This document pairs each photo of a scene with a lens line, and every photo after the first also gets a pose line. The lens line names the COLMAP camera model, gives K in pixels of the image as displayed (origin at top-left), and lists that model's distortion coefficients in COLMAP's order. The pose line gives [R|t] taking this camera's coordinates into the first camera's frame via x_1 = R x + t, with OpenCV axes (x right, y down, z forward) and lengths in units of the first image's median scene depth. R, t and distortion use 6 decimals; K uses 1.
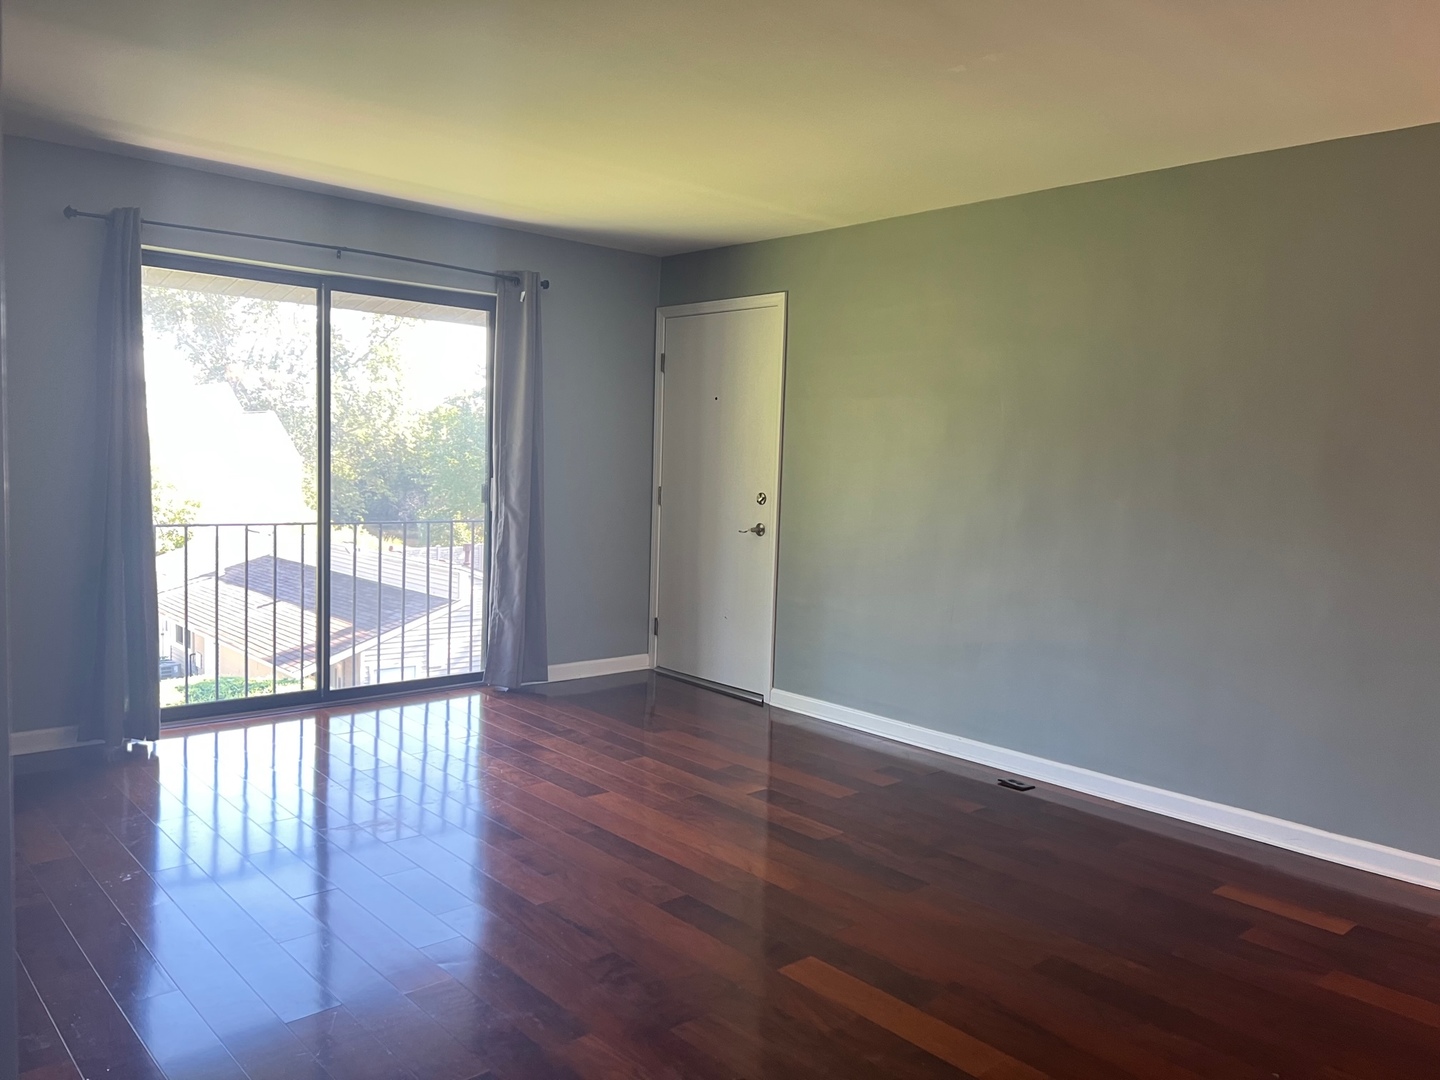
lens RADIAL K [[1077.8, 0, 720.0], [0, 1077.8, 540.0], [0, 0, 1]] dist [0.014850, -0.000077]
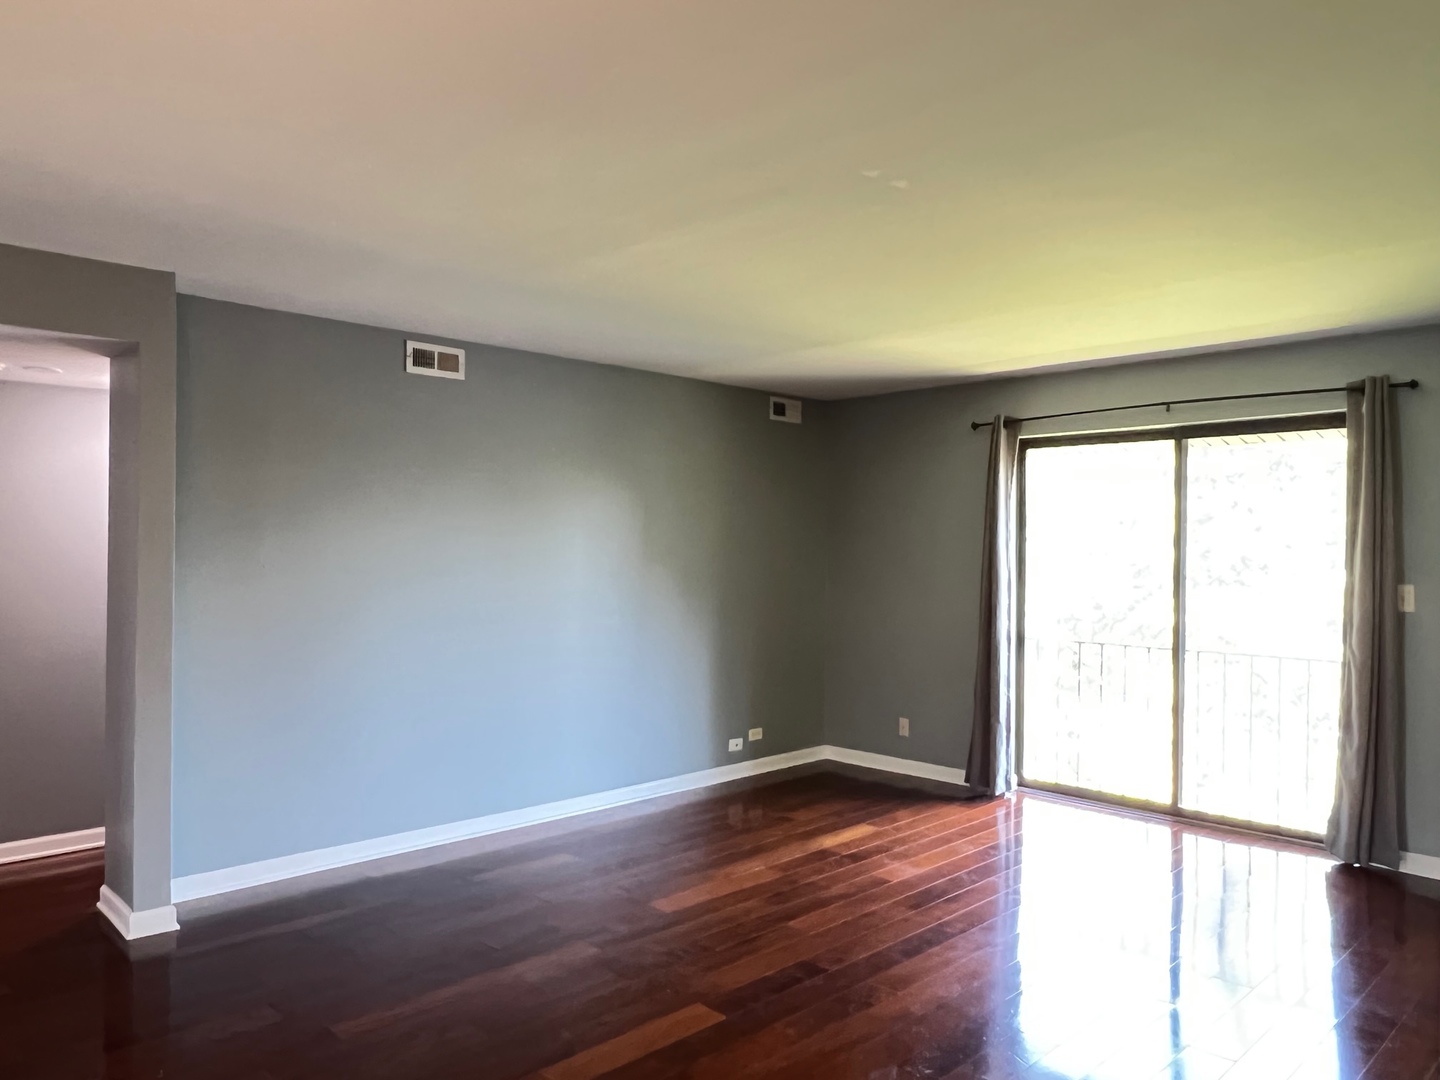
lens RADIAL K [[1016.1, 0, 720.0], [0, 1016.1, 540.0], [0, 0, 1]] dist [-0.001984, -0.000092]
pose [[0.039925, -0.037642, -0.998493, 0.635223], [-0.084323, 0.995599, -0.040905, -0.043780], [0.995638, 0.085829, 0.036576, 0.481878]]
